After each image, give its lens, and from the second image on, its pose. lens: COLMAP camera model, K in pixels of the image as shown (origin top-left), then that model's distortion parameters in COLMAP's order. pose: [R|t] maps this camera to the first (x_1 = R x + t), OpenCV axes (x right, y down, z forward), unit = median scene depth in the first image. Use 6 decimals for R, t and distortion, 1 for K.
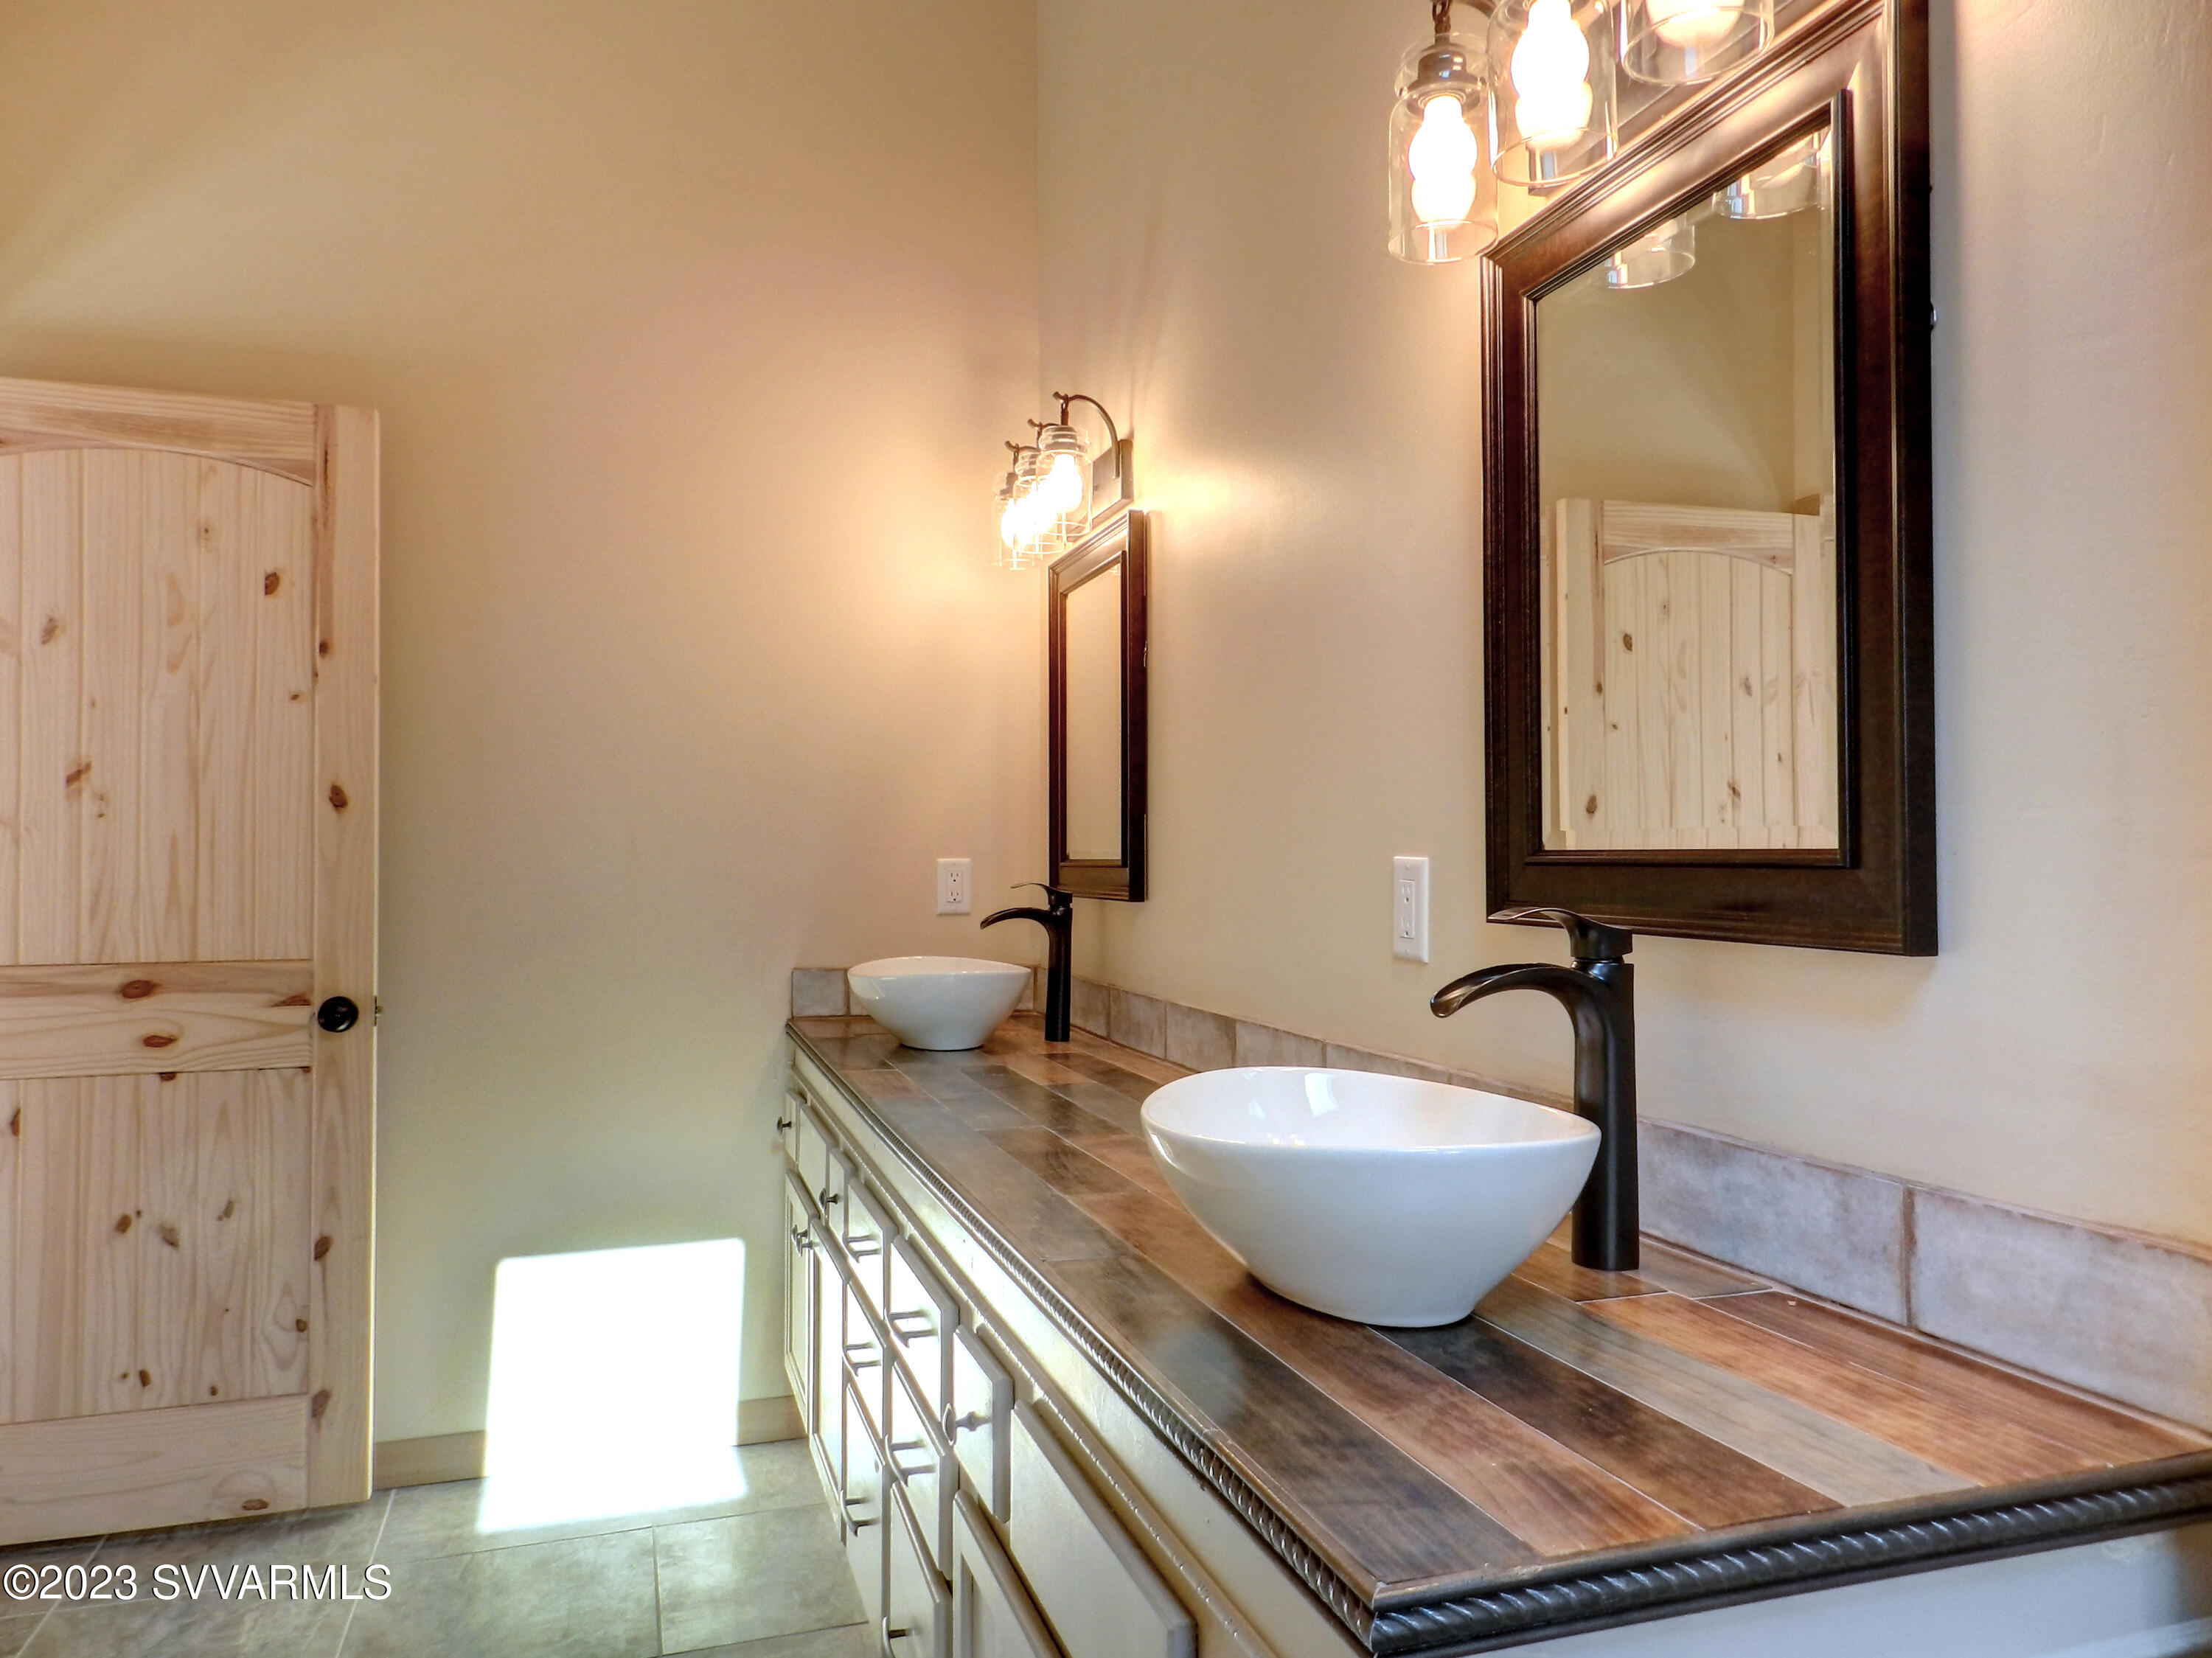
lens RADIAL K [[1504.1, 0, 1114.5], [0, 1504.1, 829.6], [0, 0, 1]] dist [0.017111, -0.009015]
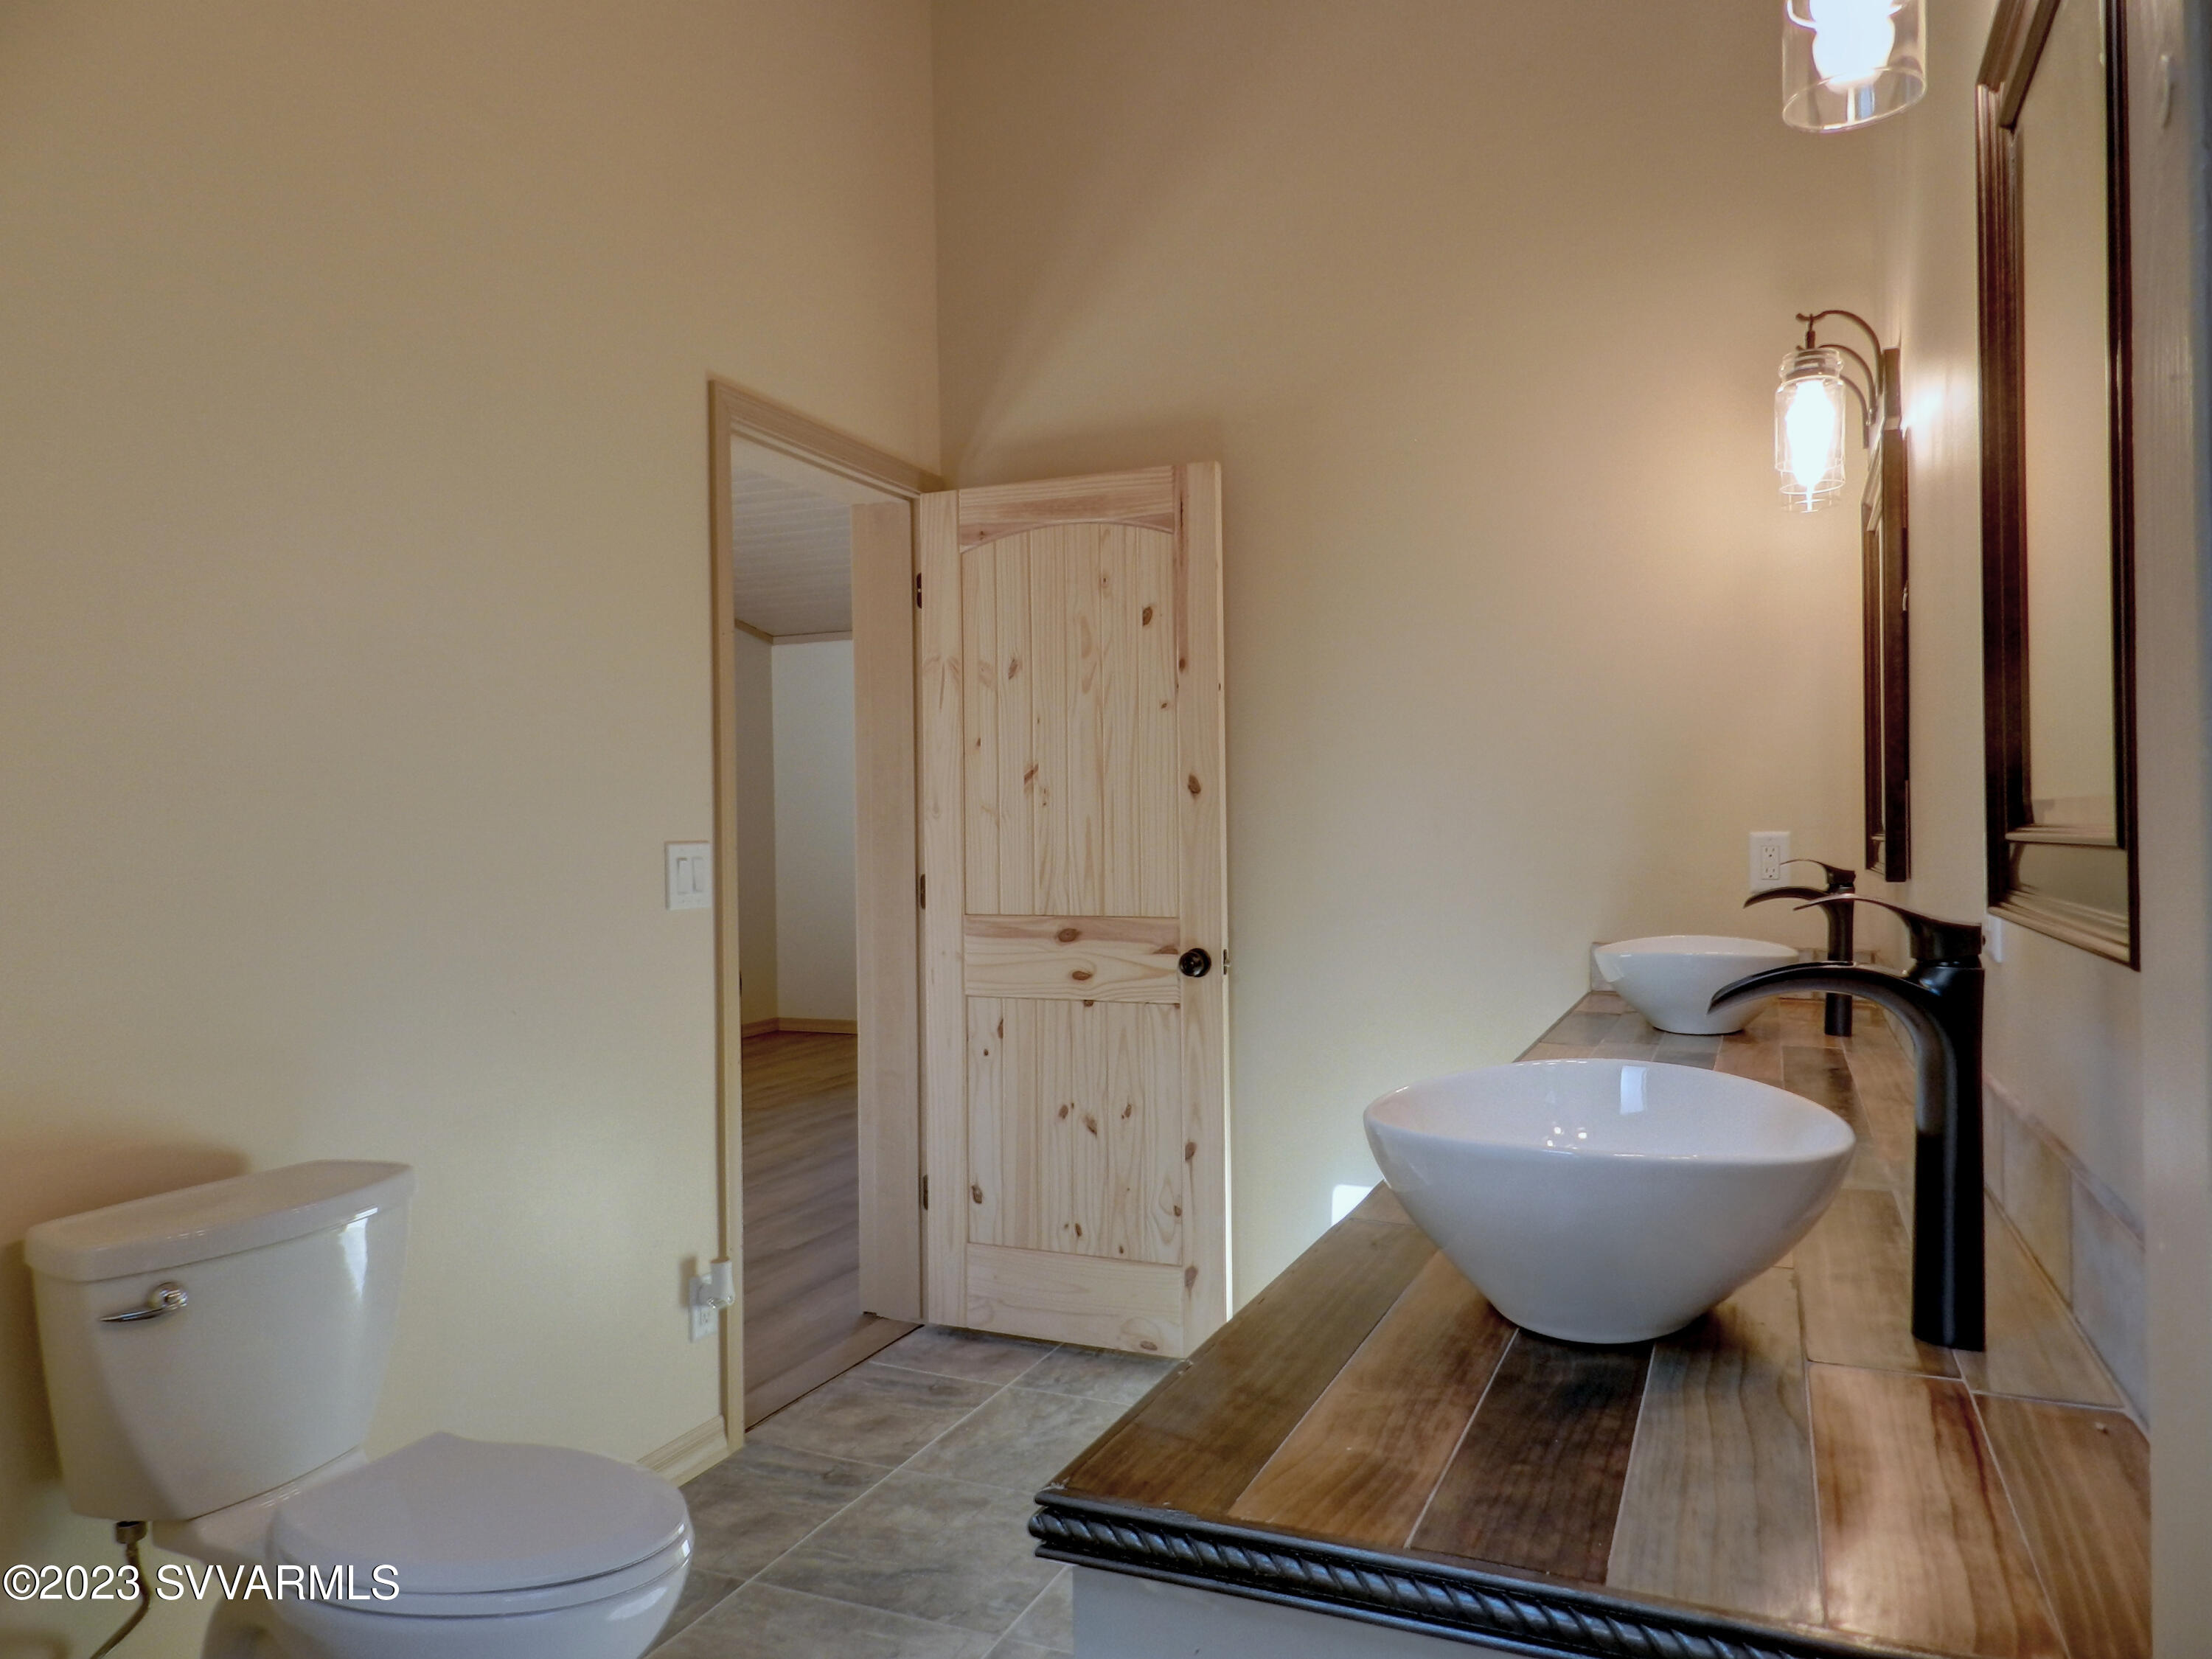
lens RADIAL K [[1504.3, 0, 1123.4], [0, 1504.3, 829.6], [0, 0, 1]] dist [0.017111, -0.009015]
pose [[0.750970, -0.007391, -0.660295, 0.252926], [0.020801, 0.999706, 0.012467, -0.002257], [0.660009, -0.023097, 0.750903, 0.048799]]
